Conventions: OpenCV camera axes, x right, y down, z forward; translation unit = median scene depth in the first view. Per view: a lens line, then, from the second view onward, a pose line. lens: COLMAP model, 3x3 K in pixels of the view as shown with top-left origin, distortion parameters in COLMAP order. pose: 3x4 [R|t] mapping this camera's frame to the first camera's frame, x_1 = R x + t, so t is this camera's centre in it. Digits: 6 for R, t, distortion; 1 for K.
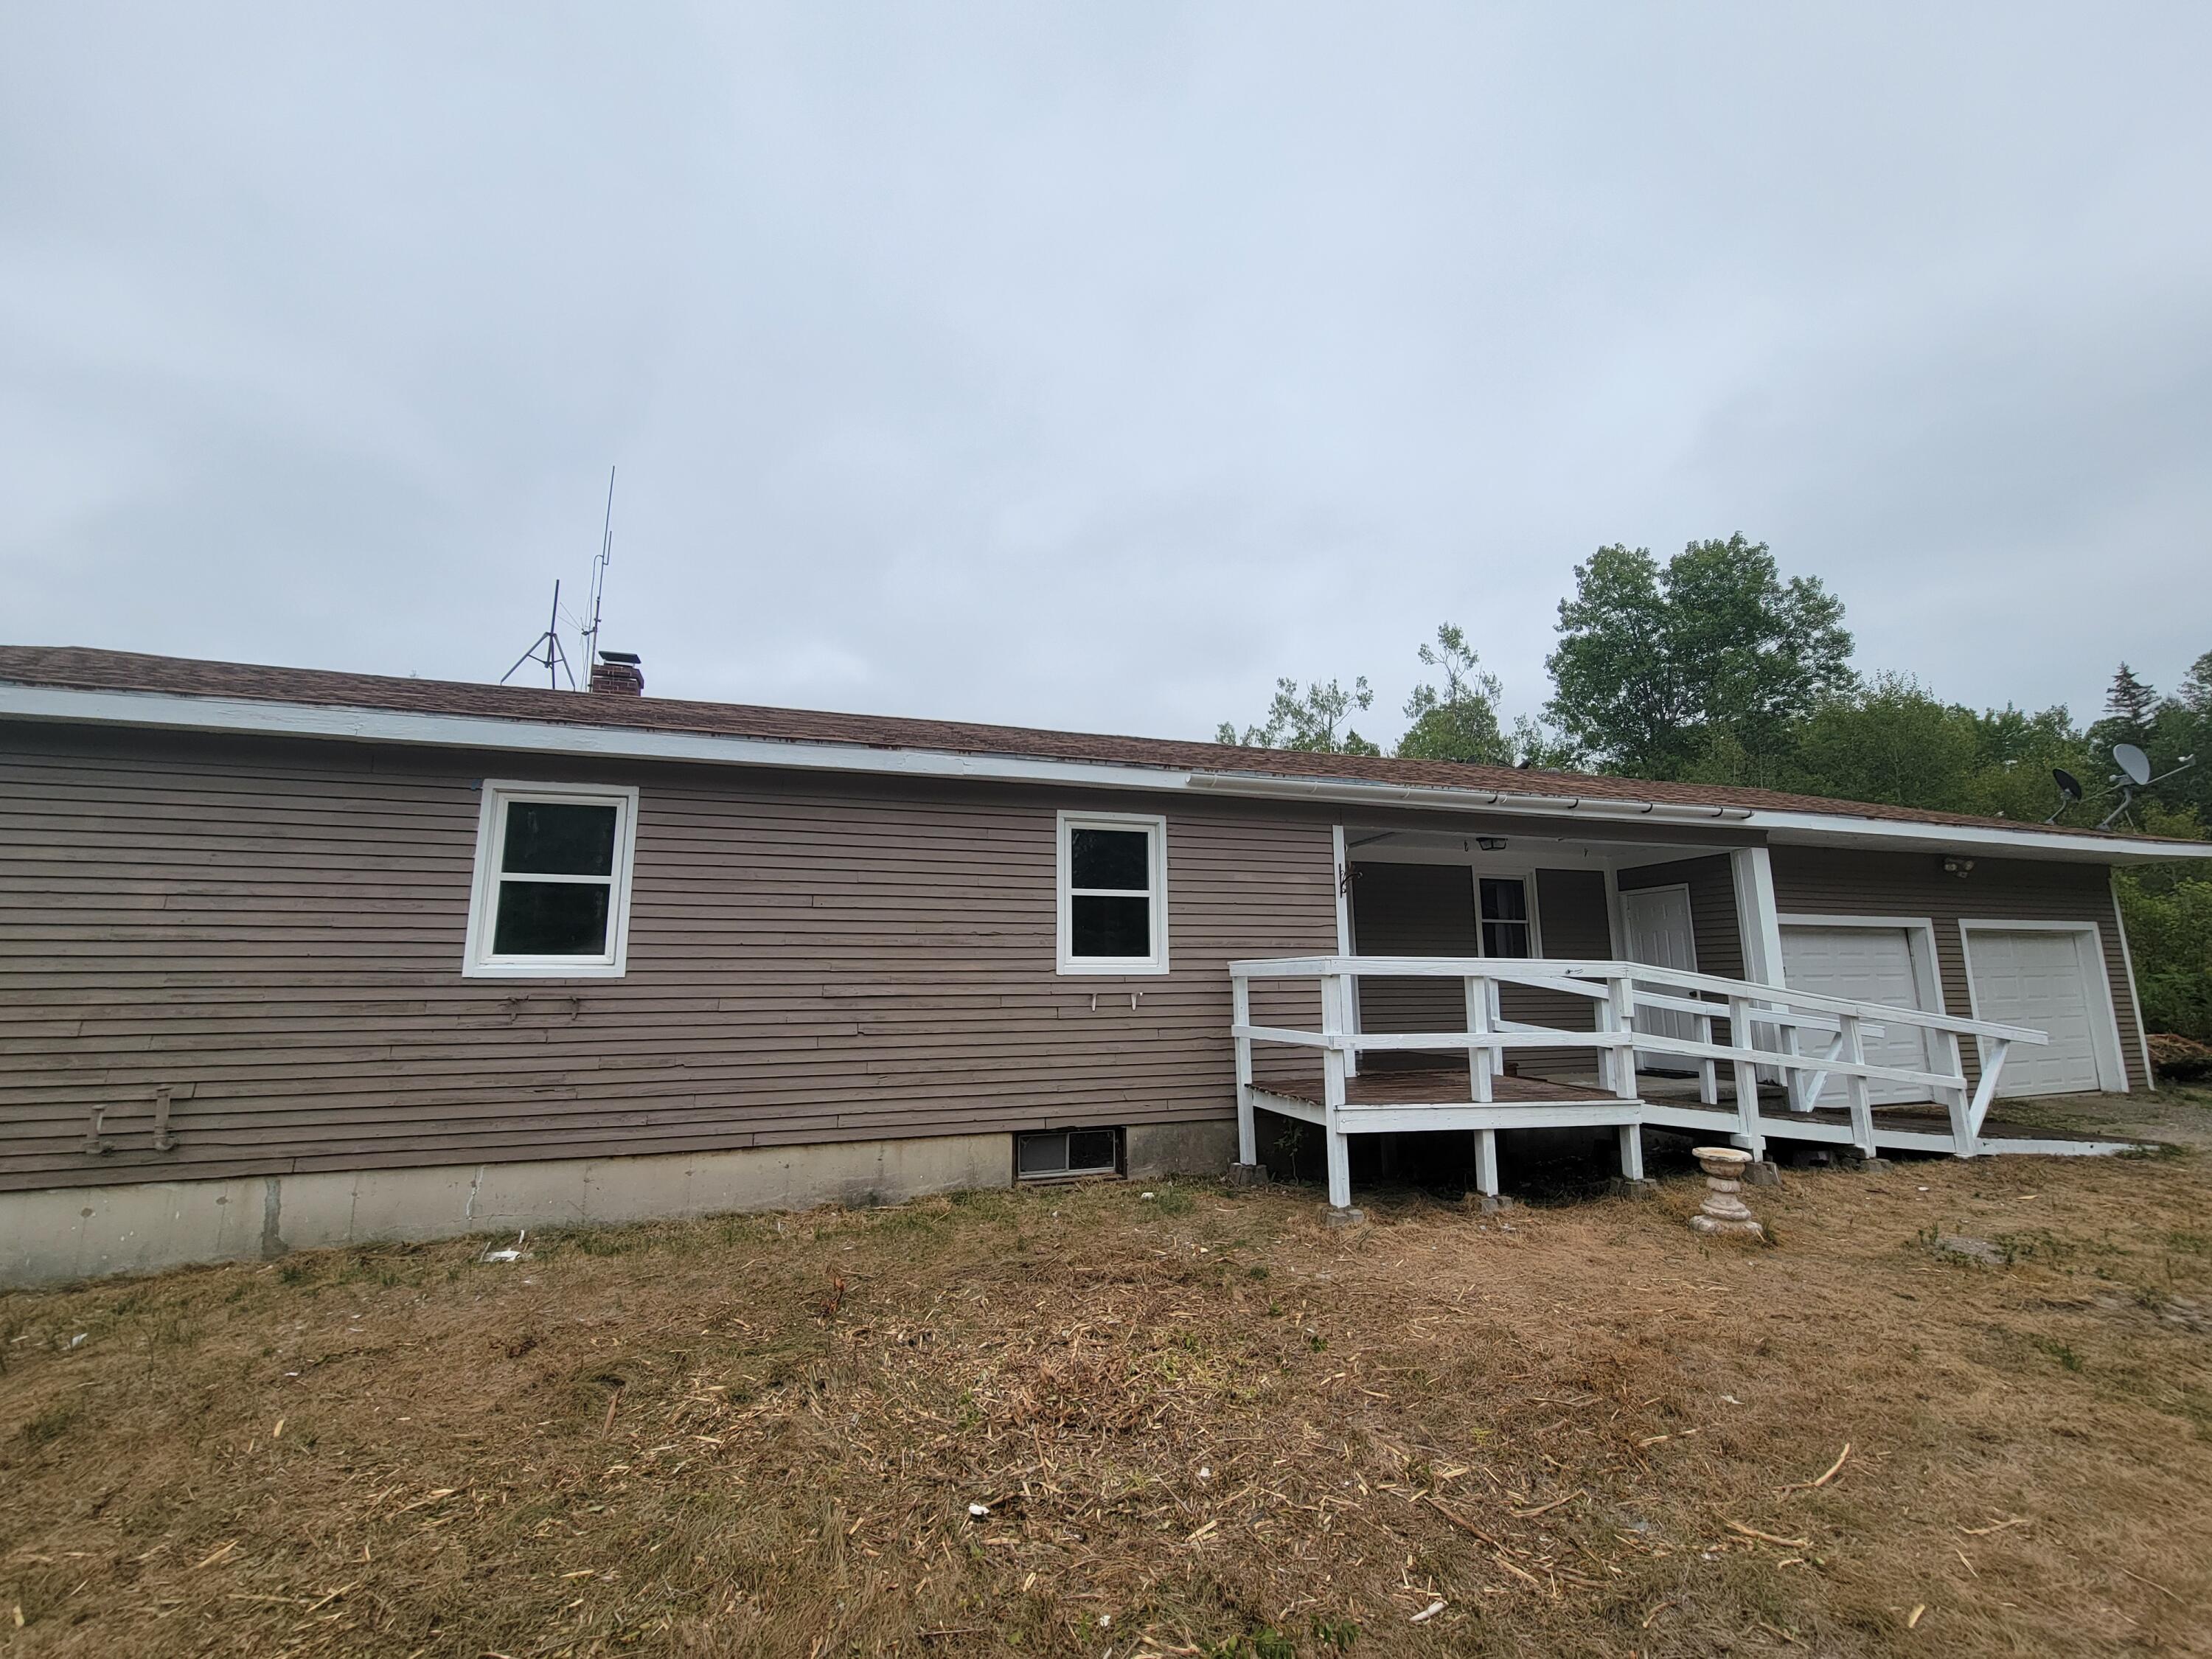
lens RADIAL K [[901.0, 0, 1095.9], [0, 901.0, 844.1], [0, 0, 1]] dist [-0.007356, 0.003126]
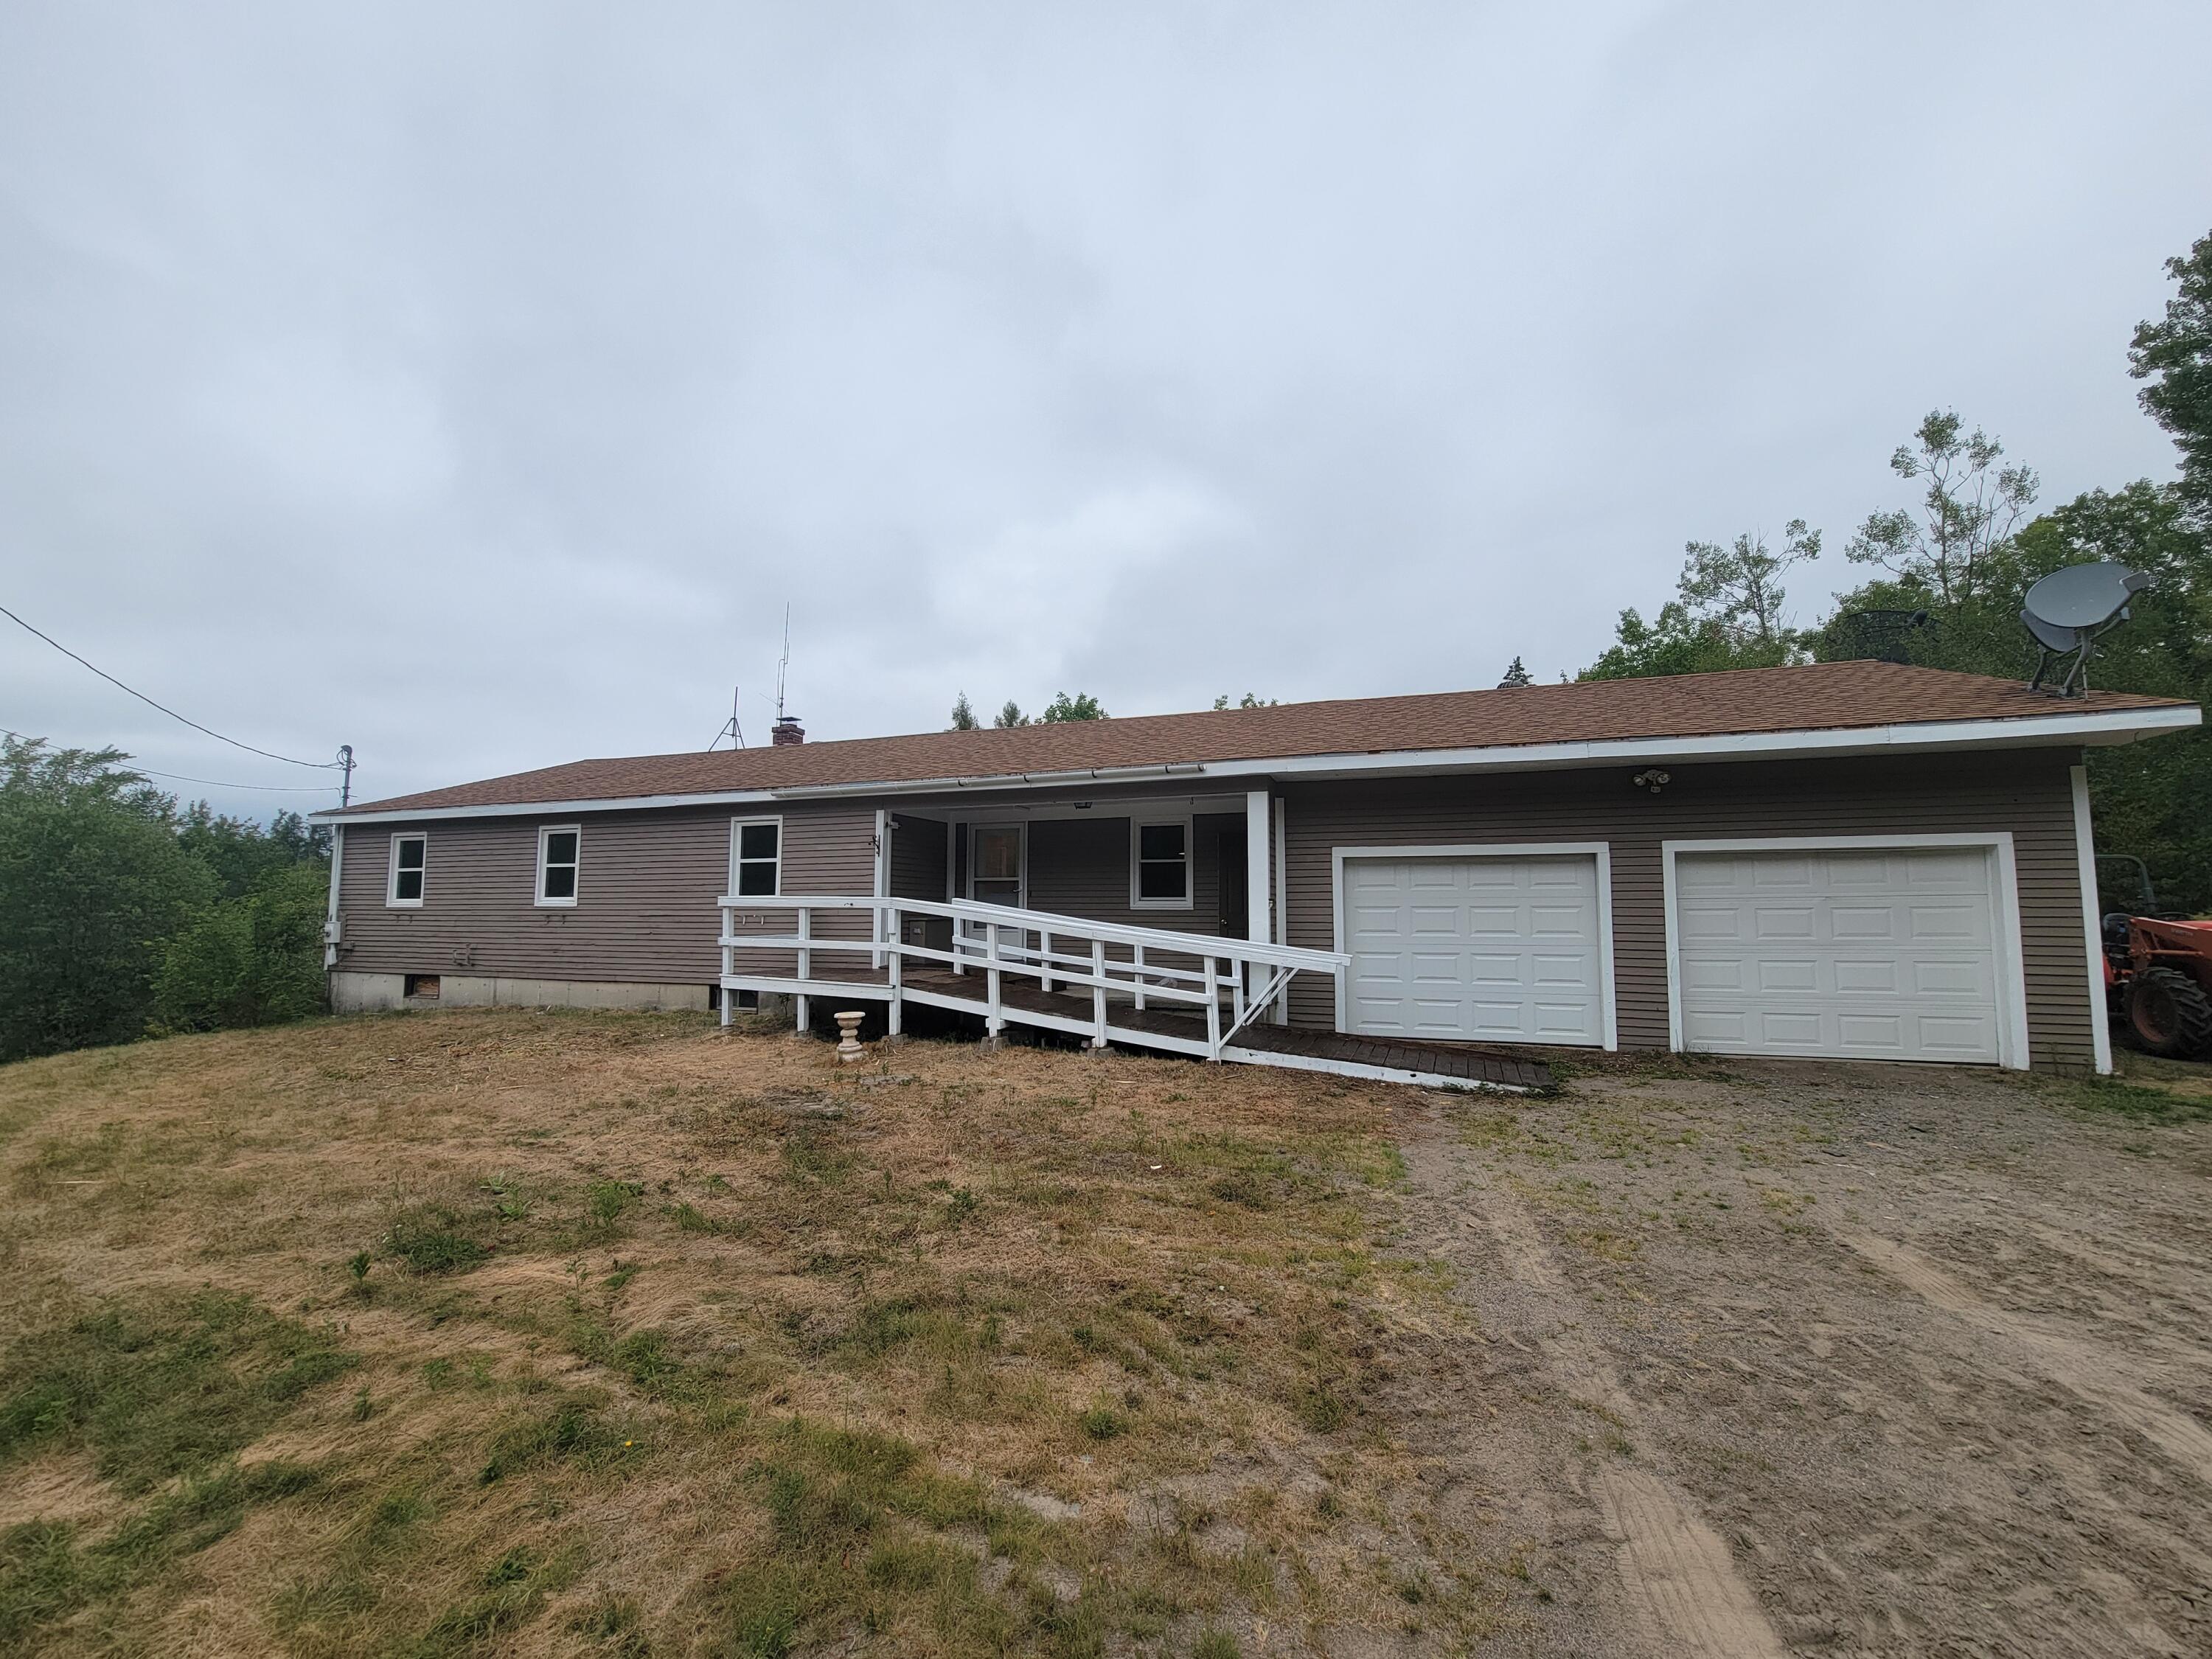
lens RADIAL K [[901.0, 0, 1095.9], [0, 901.0, 844.1], [0, 0, 1]] dist [-0.007356, 0.003126]
pose [[0.782005, -0.040697, -0.621942, 1.821056], [0.090753, 0.994666, 0.049022, -0.006305], [0.616630, -0.094778, 0.781527, 0.009936]]
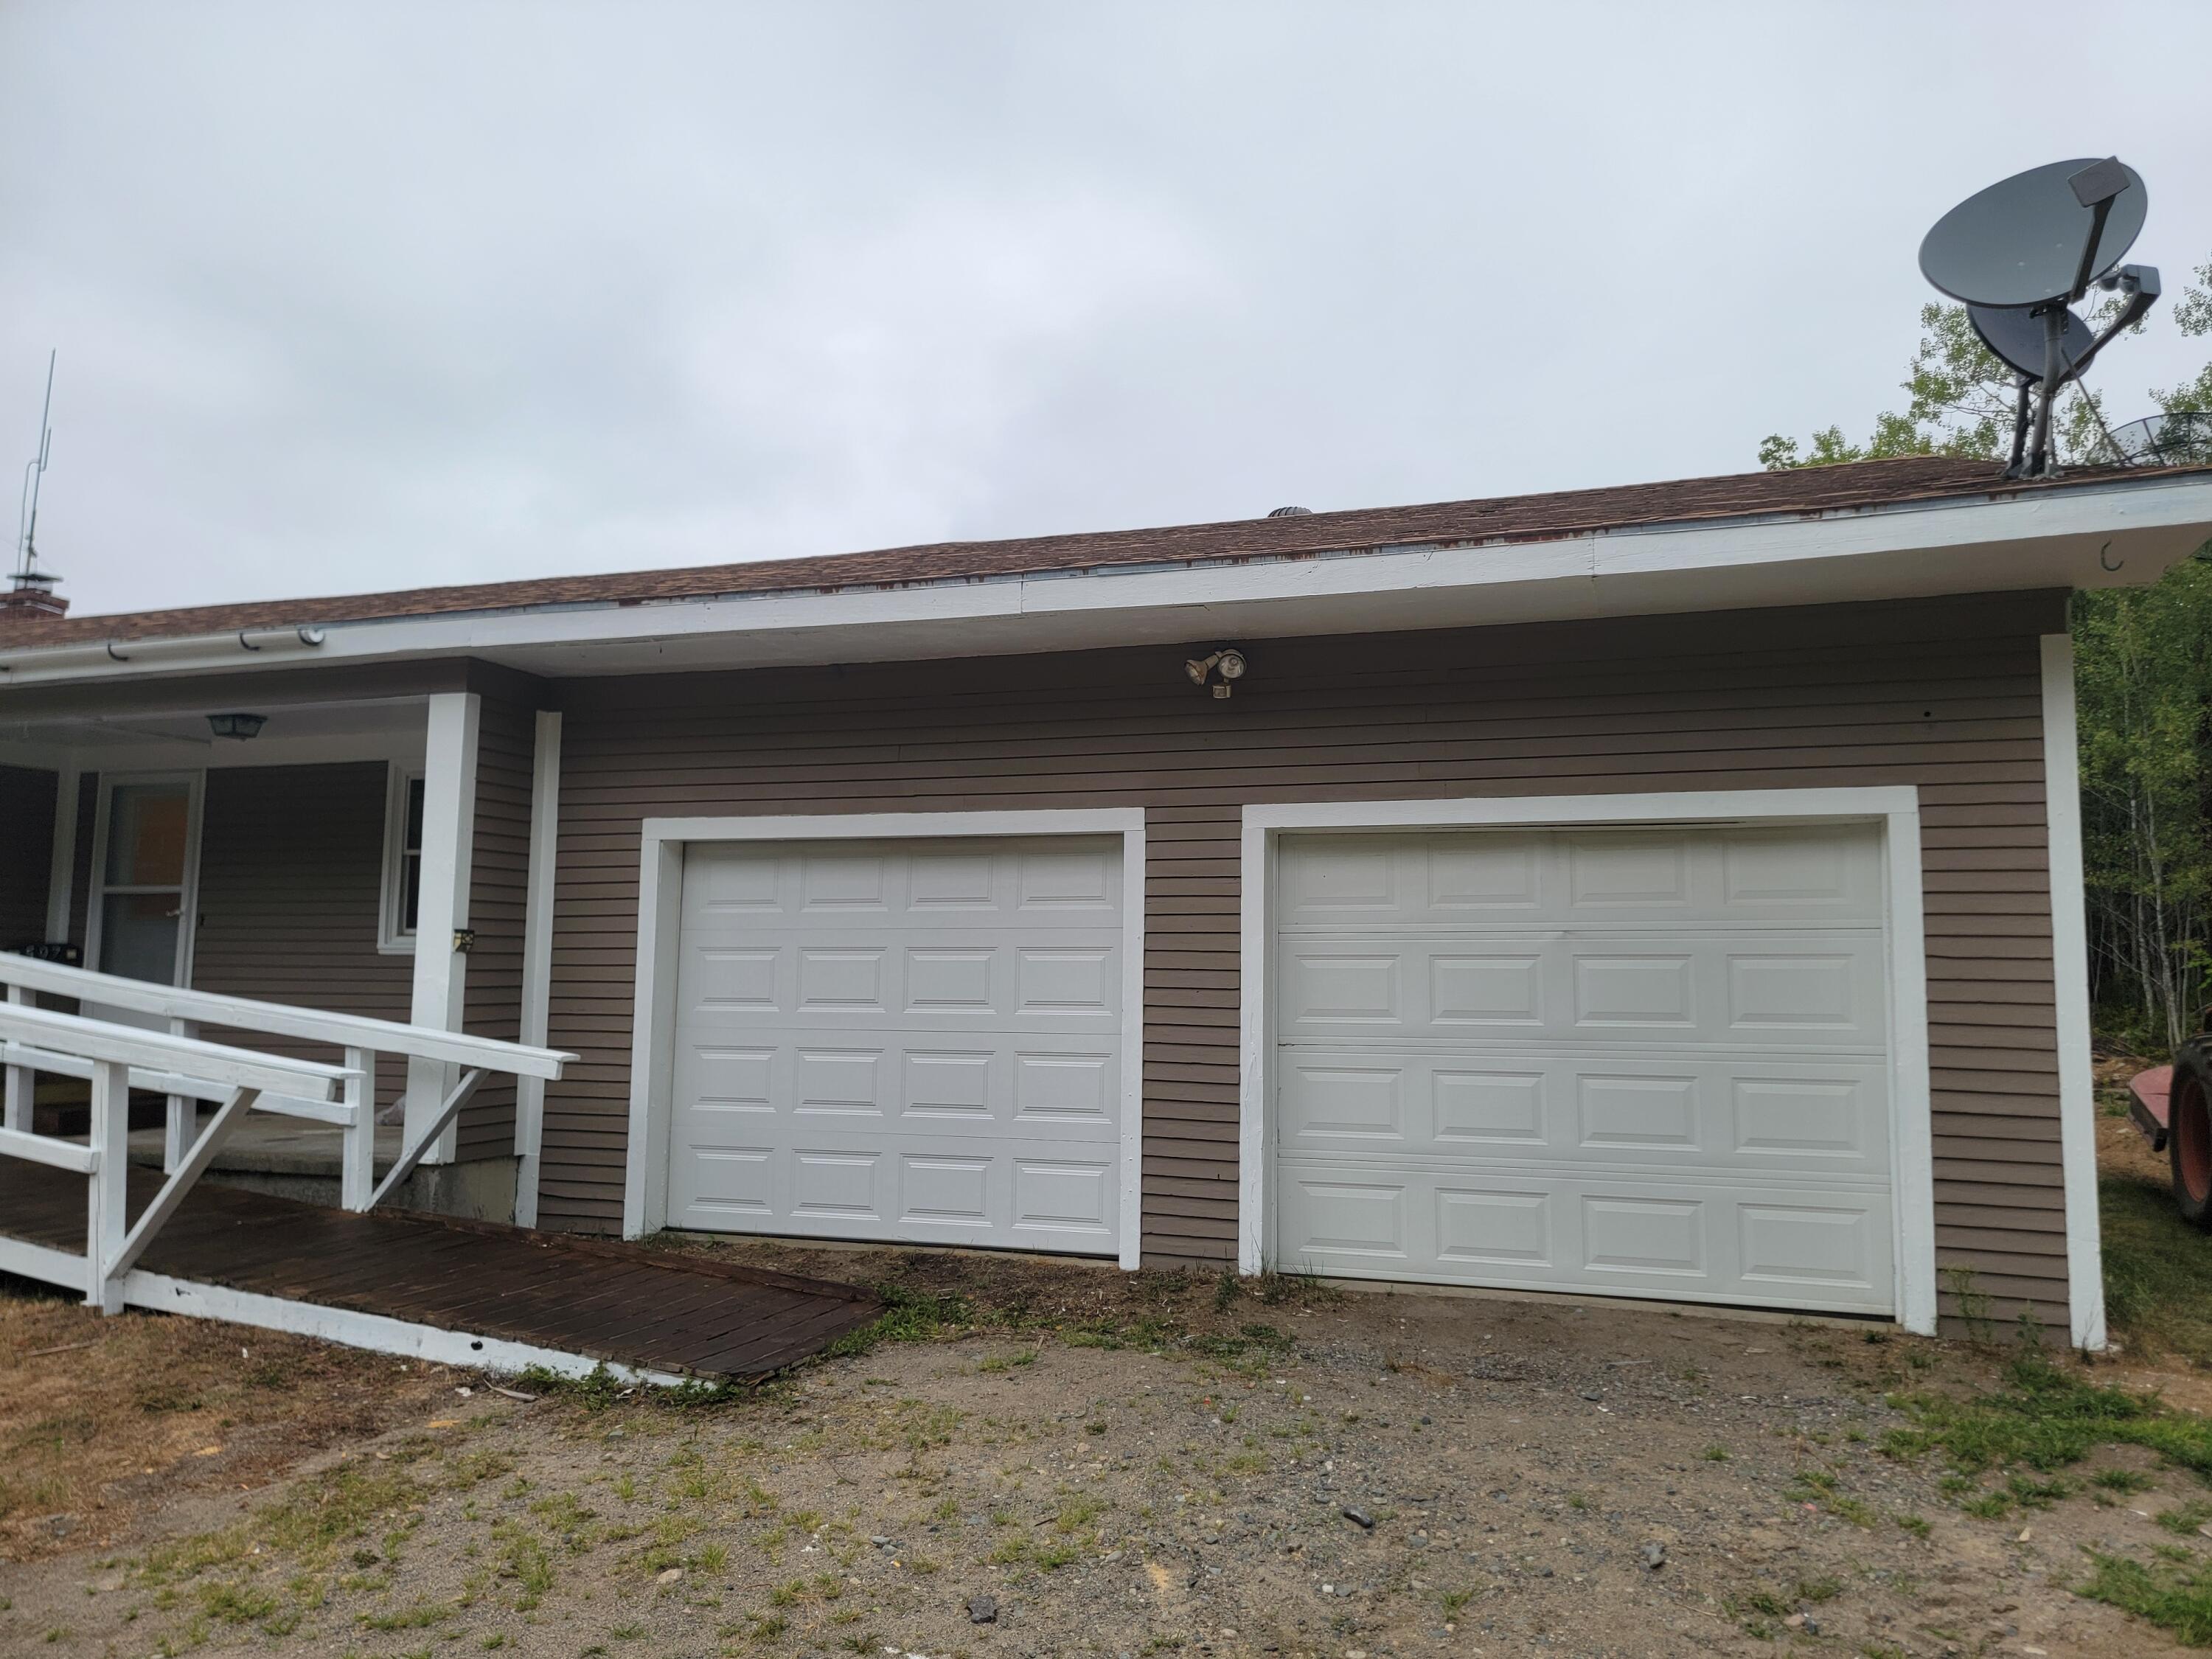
lens RADIAL K [[1526.8, 0, 1146.3], [0, 1526.8, 845.0], [0, 0, 1]] dist [0.085773, -0.062362]
pose [[0.803171, -0.036383, -0.594636, 2.240867], [0.078760, 0.995857, 0.045449, 0.114291], [0.590519, -0.083337, 0.802709, 0.758605]]
